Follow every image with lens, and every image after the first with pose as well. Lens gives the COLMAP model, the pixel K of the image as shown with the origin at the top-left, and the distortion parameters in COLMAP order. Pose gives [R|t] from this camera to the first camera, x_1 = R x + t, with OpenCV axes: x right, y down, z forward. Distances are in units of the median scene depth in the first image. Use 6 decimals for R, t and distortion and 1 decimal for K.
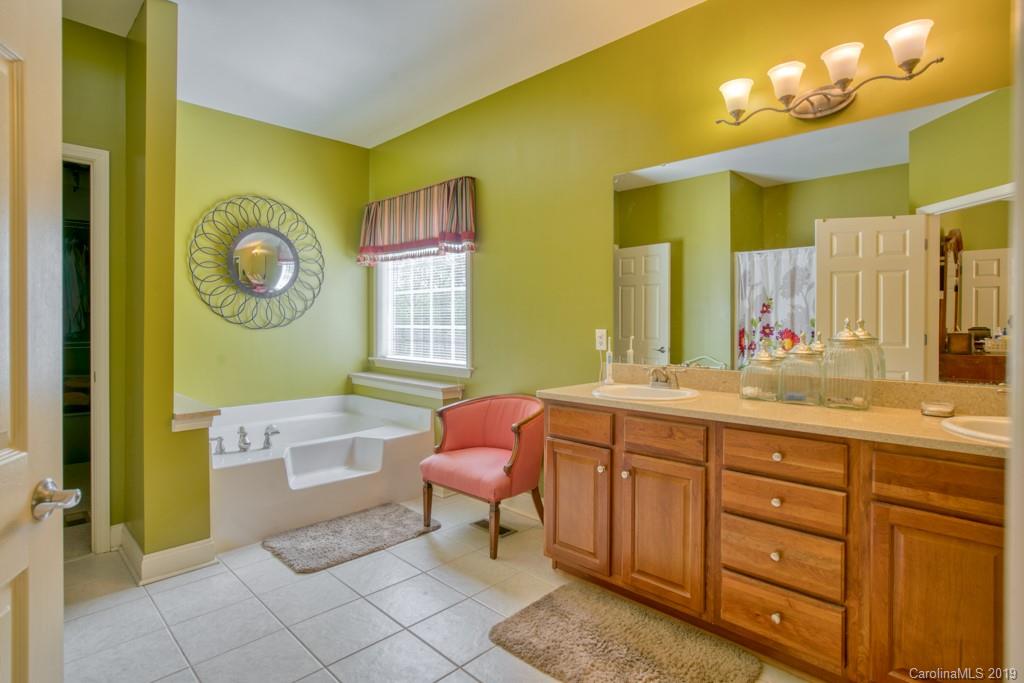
lens RADIAL K [[534.6, 0, 521.5], [0, 534.6, 332.0], [0, 0, 1]] dist [-0.039345, 0.013958]
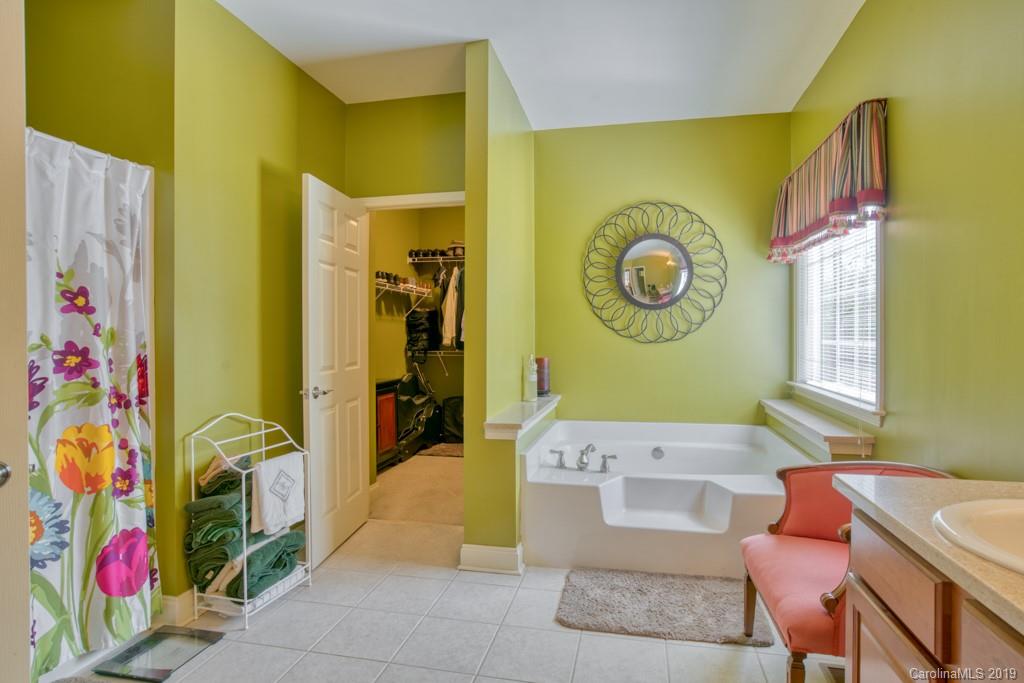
lens RADIAL K [[534.6, 0, 512.8], [0, 534.6, 342.4], [0, 0, 1]] dist [-0.039345, 0.013958]
pose [[0.523779, 0.012461, -0.851763, 0.202257], [-0.014191, 0.999882, 0.005901, -0.009738], [0.851736, 0.008996, 0.523894, 0.327907]]
